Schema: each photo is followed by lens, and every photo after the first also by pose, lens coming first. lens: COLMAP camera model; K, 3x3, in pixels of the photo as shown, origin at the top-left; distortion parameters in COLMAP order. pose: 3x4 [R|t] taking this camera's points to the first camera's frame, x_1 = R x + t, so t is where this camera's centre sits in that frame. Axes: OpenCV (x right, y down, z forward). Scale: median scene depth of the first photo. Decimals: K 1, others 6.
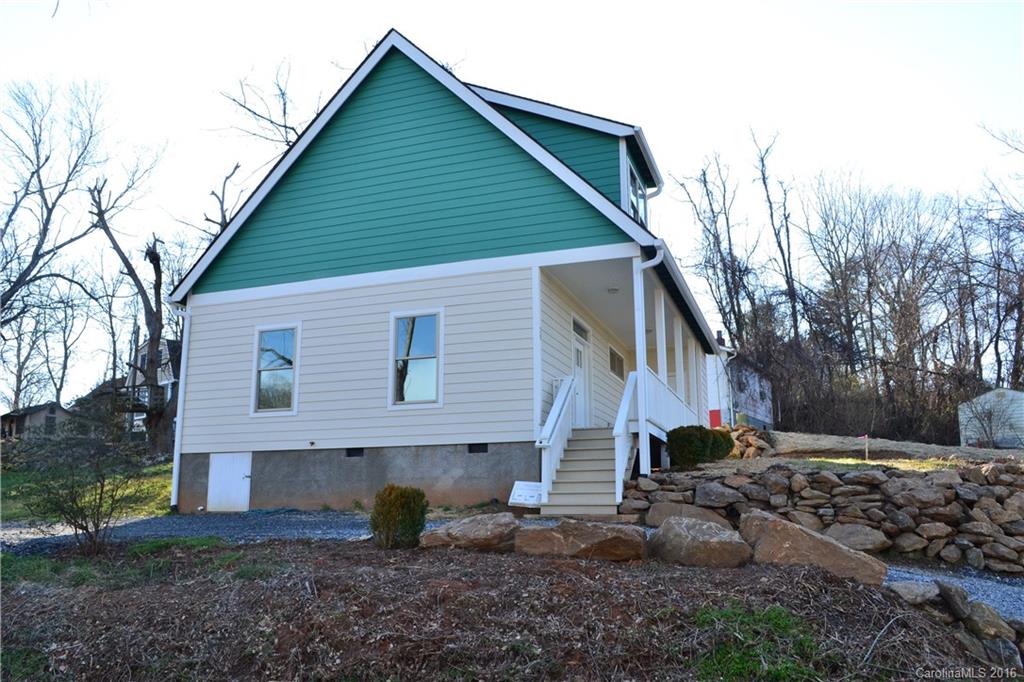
lens RADIAL K [[808.3, 0, 511.6], [0, 808.3, 347.1], [0, 0, 1]] dist [-0.076507, -0.001137]
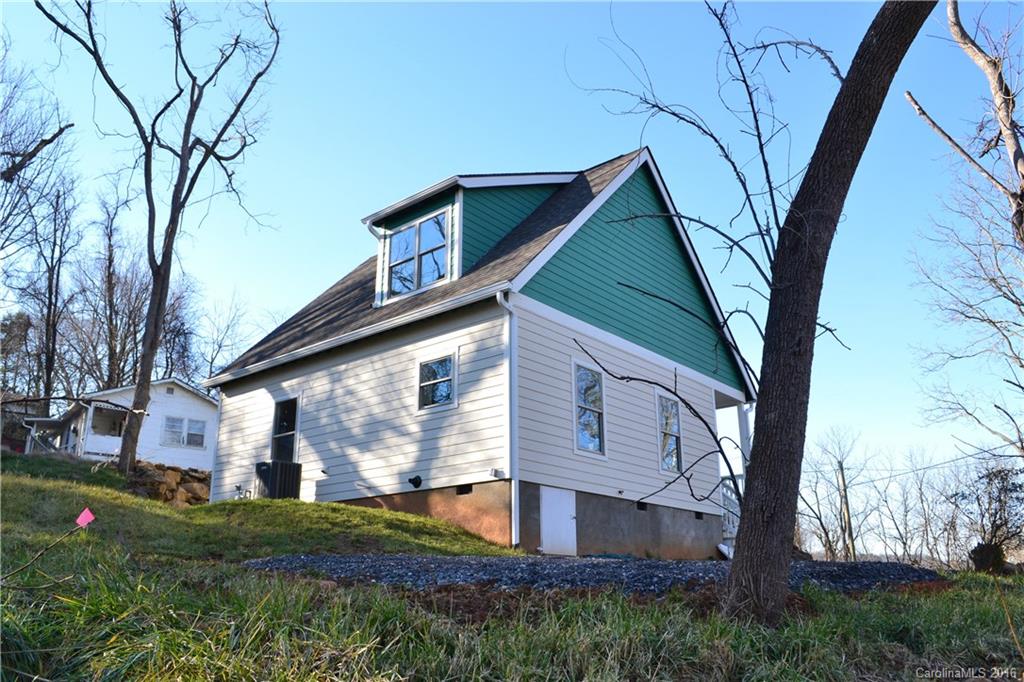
lens RADIAL K [[808.3, 0, 511.7], [0, 808.3, 343.3], [0, 0, 1]] dist [-0.076507, -0.001137]
pose [[0.337665, 0.296878, 0.893222, -1.287877], [-0.198868, 0.950038, -0.240584, 0.216821], [-0.920018, -0.096396, 0.379834, 0.764534]]
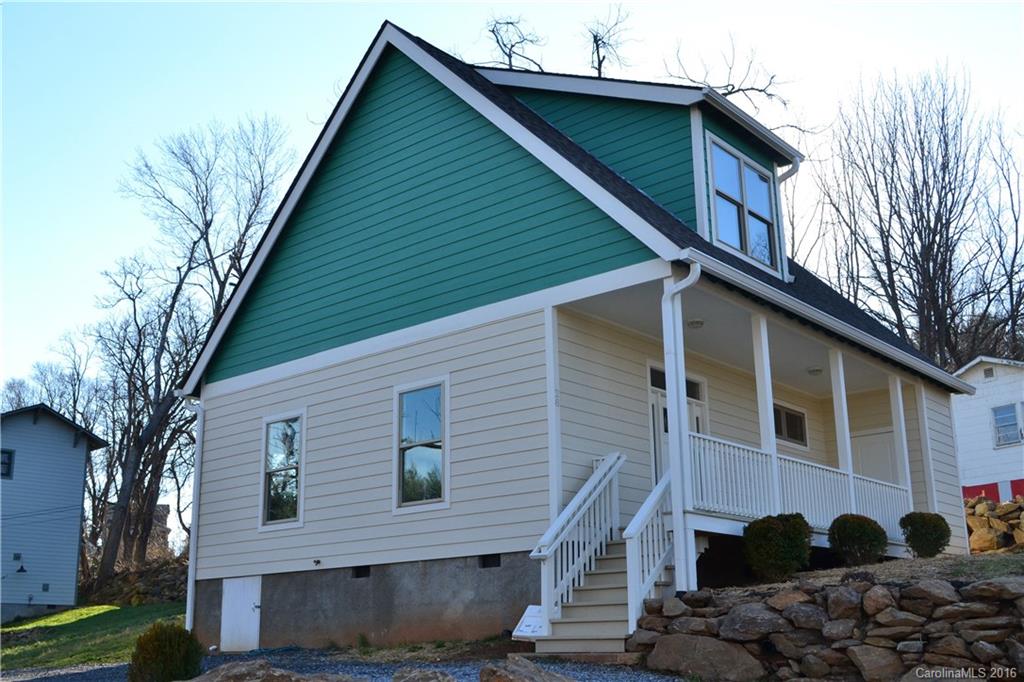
lens RADIAL K [[1105.3, 0, 506.6], [0, 1105.3, 339.2], [0, 0, 1]] dist [-0.054896, 0.000000]
pose [[0.934070, -0.107552, -0.340508, 0.315827], [0.085924, 0.993242, -0.078021, 0.003822], [0.346598, 0.043619, 0.936999, 0.050629]]
